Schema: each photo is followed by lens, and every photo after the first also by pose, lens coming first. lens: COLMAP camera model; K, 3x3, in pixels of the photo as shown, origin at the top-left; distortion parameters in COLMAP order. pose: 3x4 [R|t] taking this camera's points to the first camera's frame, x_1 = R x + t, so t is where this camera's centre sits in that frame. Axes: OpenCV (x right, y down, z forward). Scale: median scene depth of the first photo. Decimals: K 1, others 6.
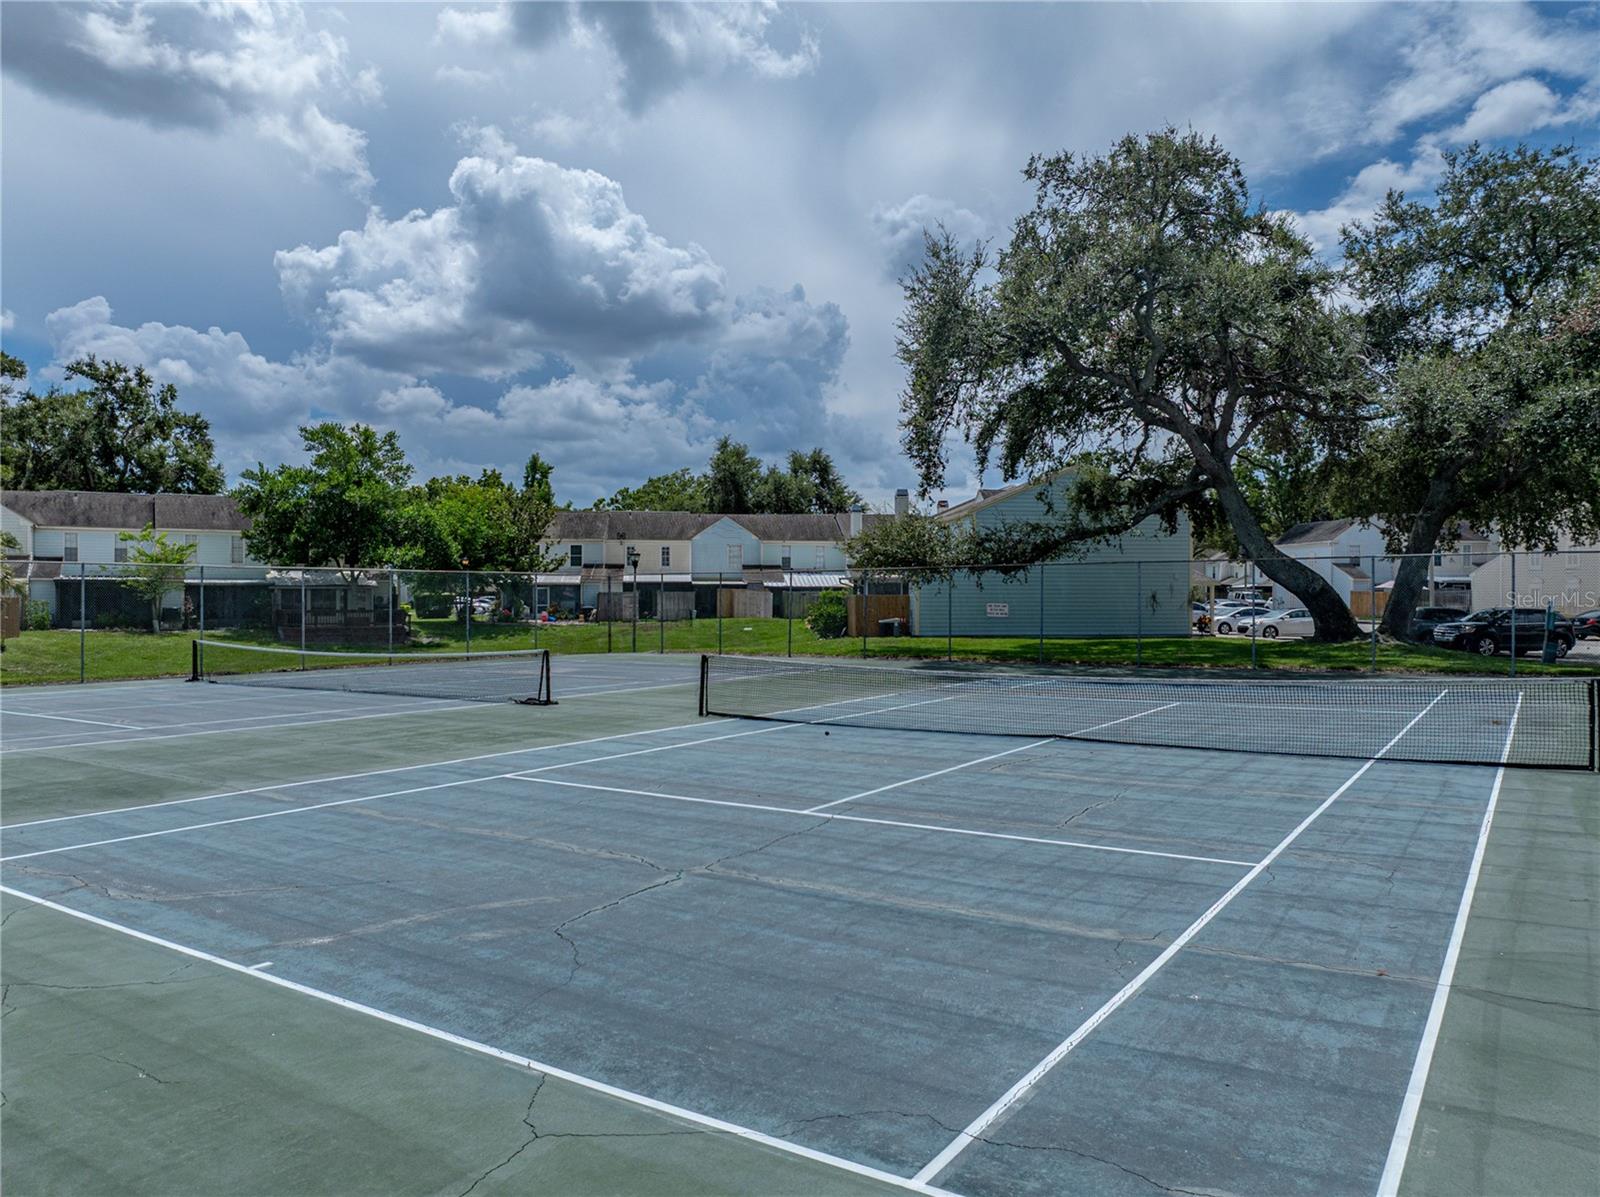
lens RADIAL K [[1129.8, 0, 800.0], [0, 1129.8, 598.5], [0, 0, 1]] dist [-0.043569, 0.026649]
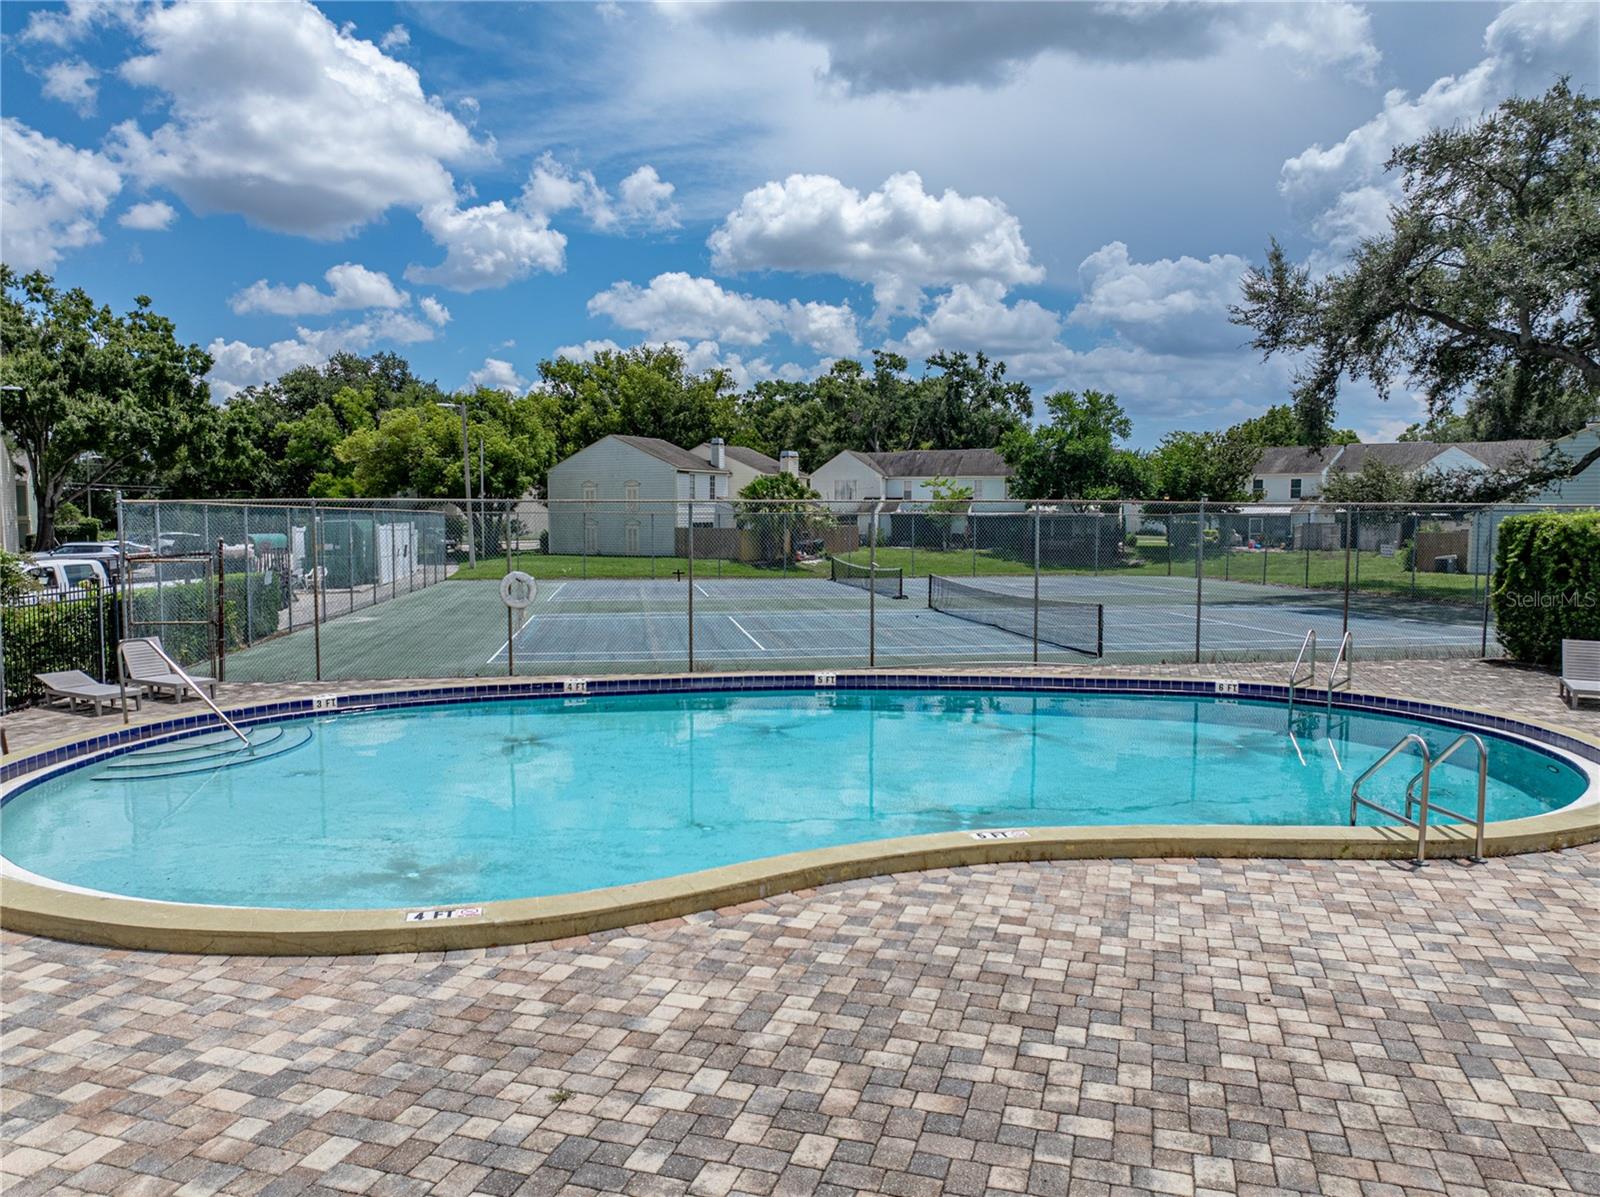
lens RADIAL K [[1123.2, 0, 800.0], [0, 1123.2, 598.5], [0, 0, 1]] dist [-0.040481, 0.009963]
pose [[0.679637, 0.055643, -0.731435, 0.316054], [-0.001841, 0.997245, 0.074153, -0.012738], [0.733546, -0.049050, 0.677867, -0.107692]]
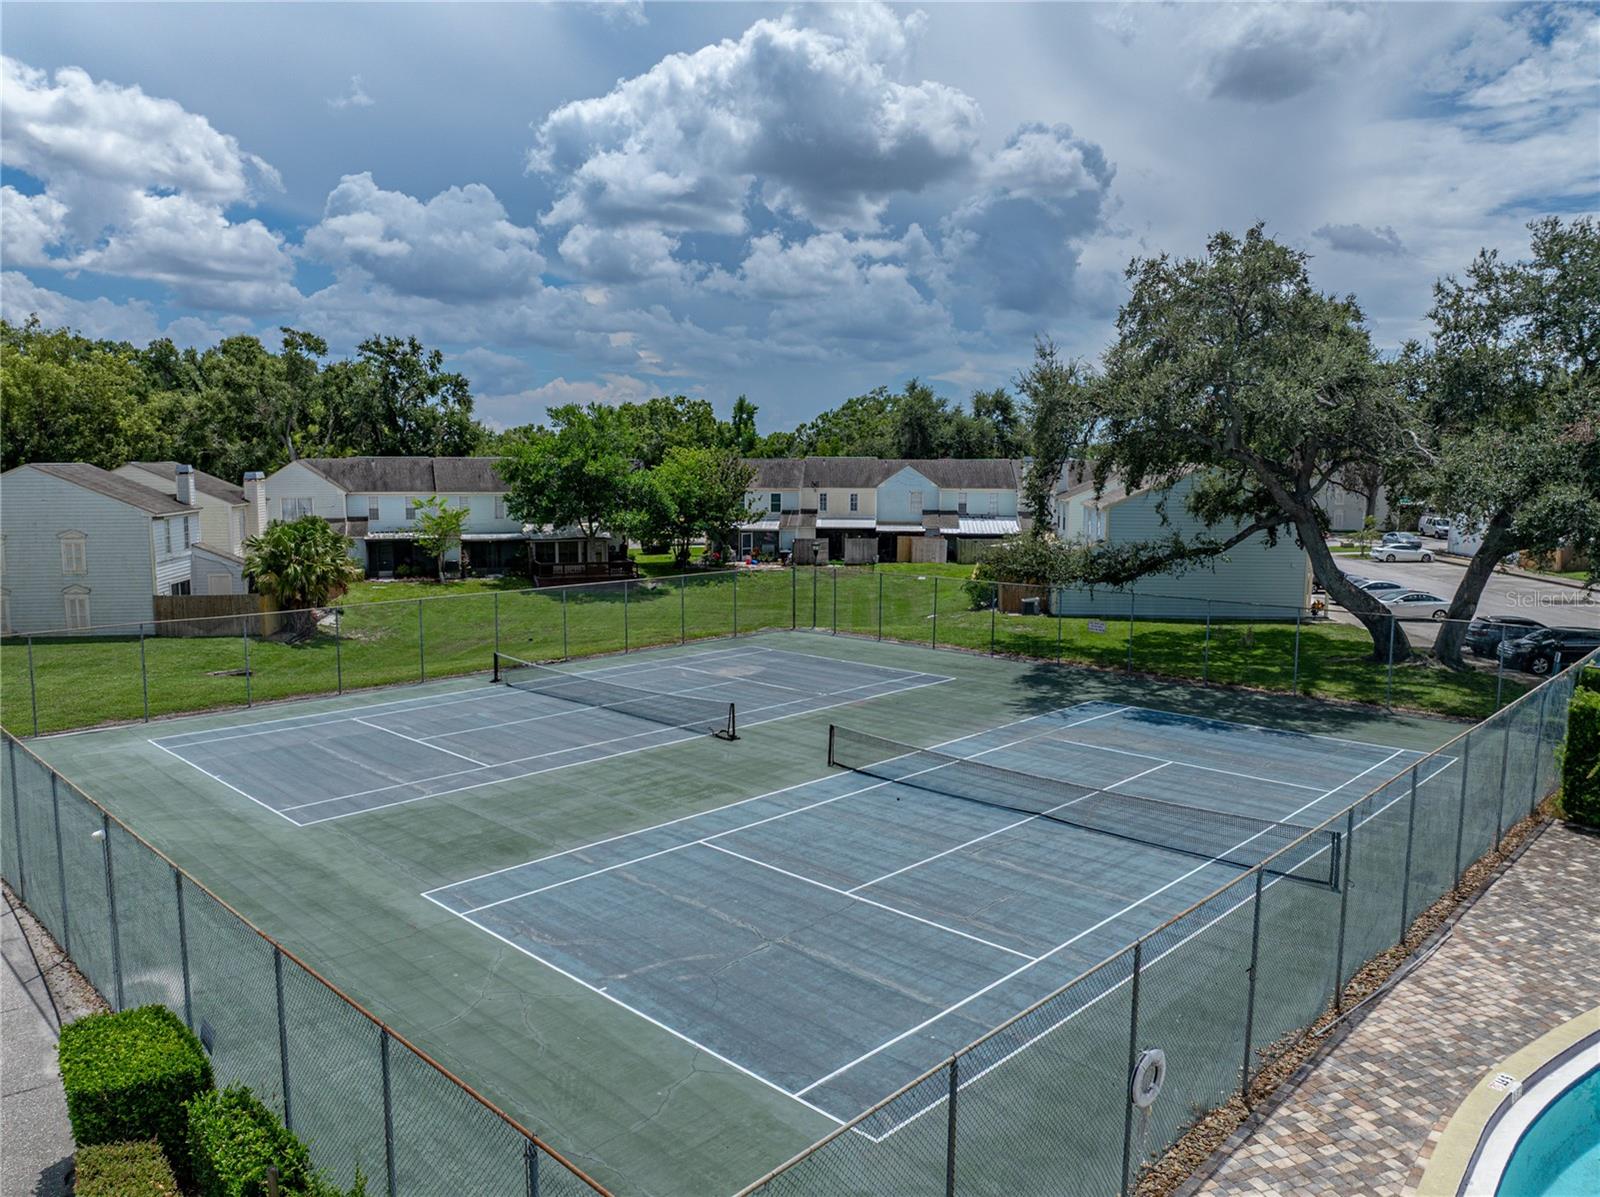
lens RADIAL K [[1123.0, 0, 802.4], [0, 1123.0, 591.7], [0, 0, 1]] dist [0.002333, -0.058907]
pose [[0.983037, 0.023197, -0.181933, 0.043146], [-0.002975, 0.993856, 0.110642, -0.086384], [0.183382, -0.108224, 0.977066, -0.135958]]
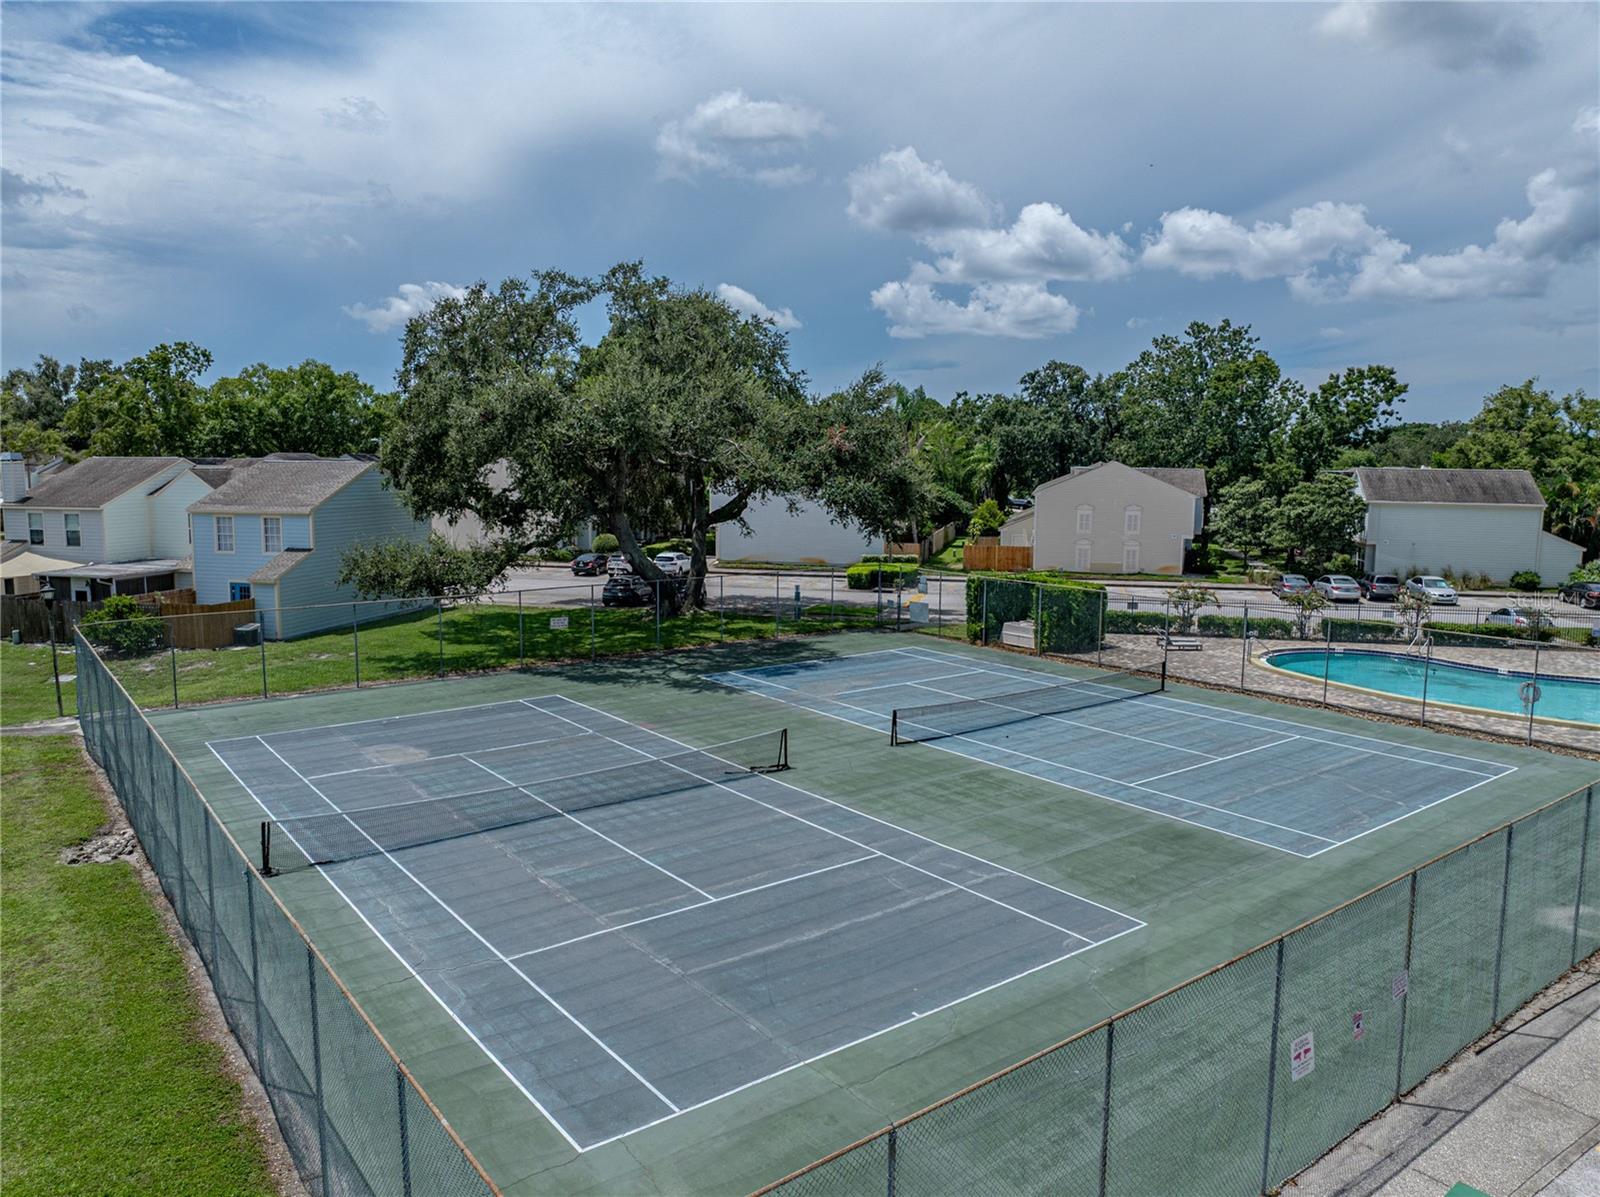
lens RADIAL K [[1135.5, 0, 805.8], [0, 1135.5, 561.4], [0, 0, 1]] dist [-0.039900, 0.004980]
pose [[0.316208, -0.081765, 0.945160, -0.485777], [-0.009509, 0.995956, 0.089340, -0.090486], [-0.948642, -0.037237, 0.314152, 0.179119]]
